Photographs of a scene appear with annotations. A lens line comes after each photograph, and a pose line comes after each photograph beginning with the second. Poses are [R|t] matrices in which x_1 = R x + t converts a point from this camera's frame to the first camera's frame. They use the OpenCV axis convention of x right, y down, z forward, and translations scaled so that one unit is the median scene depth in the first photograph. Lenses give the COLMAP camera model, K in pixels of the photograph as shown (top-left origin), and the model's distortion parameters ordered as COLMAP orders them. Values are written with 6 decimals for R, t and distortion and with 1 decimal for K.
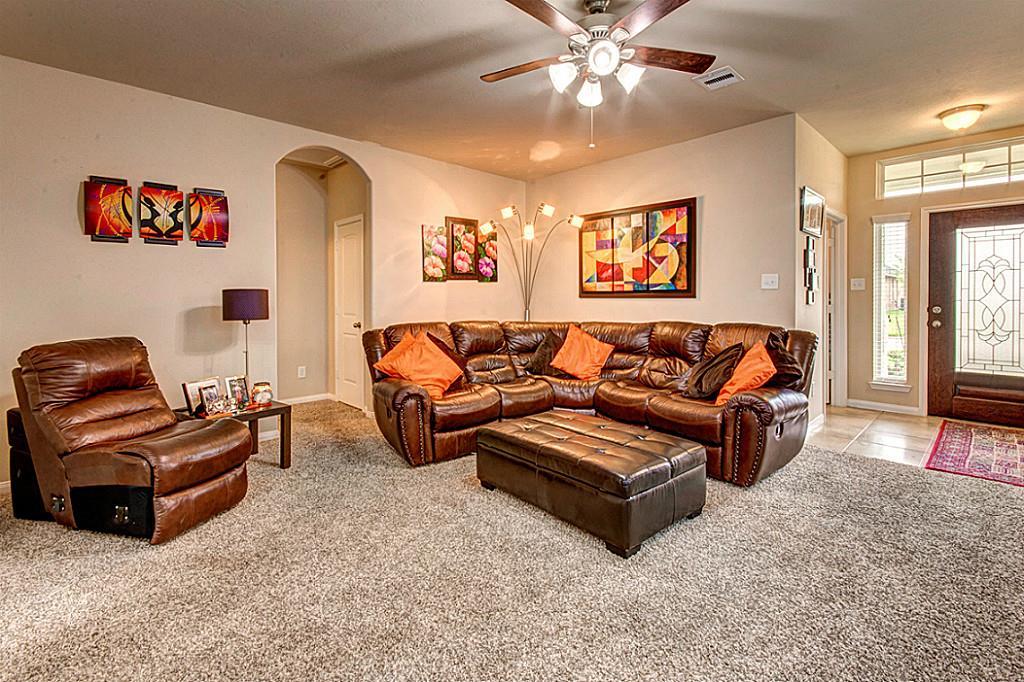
lens RADIAL K [[463.8, 0, 508.5], [0, 463.8, 303.0], [0, 0, 1]] dist [0.000626, 0.000054]
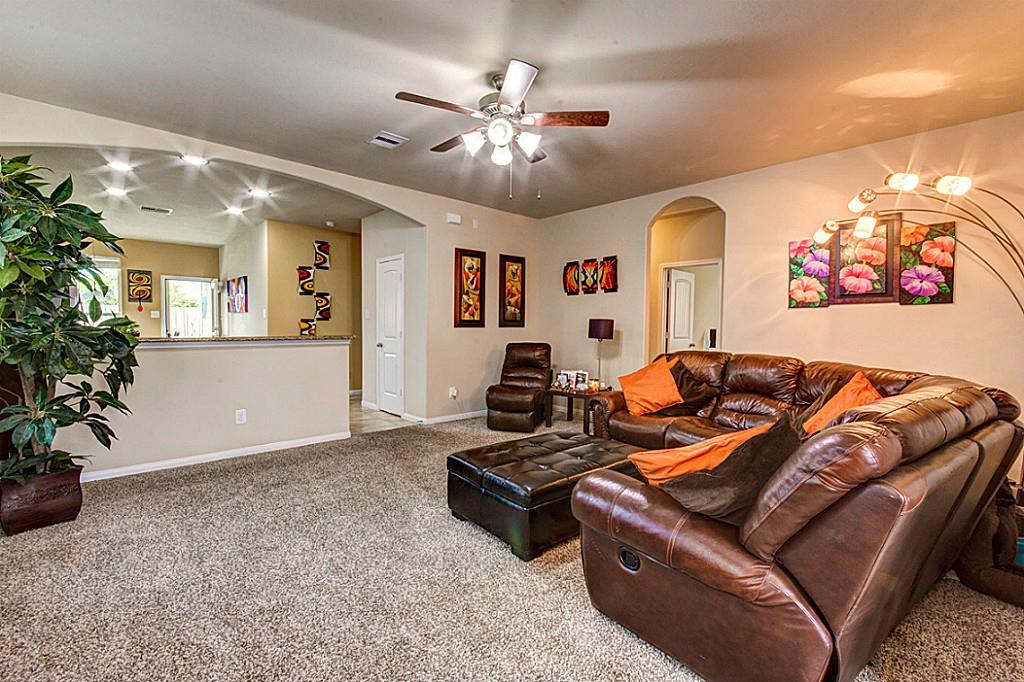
lens RADIAL K [[456.9, 0, 512.0], [0, 456.9, 341.0], [0, 0, 1]] dist [0.000751, -0.000203]
pose [[-0.019460, 0.045166, -0.998790, 0.846966], [-0.018700, 0.998788, 0.045530, -0.018010], [0.999636, 0.019563, -0.018592, 0.627834]]
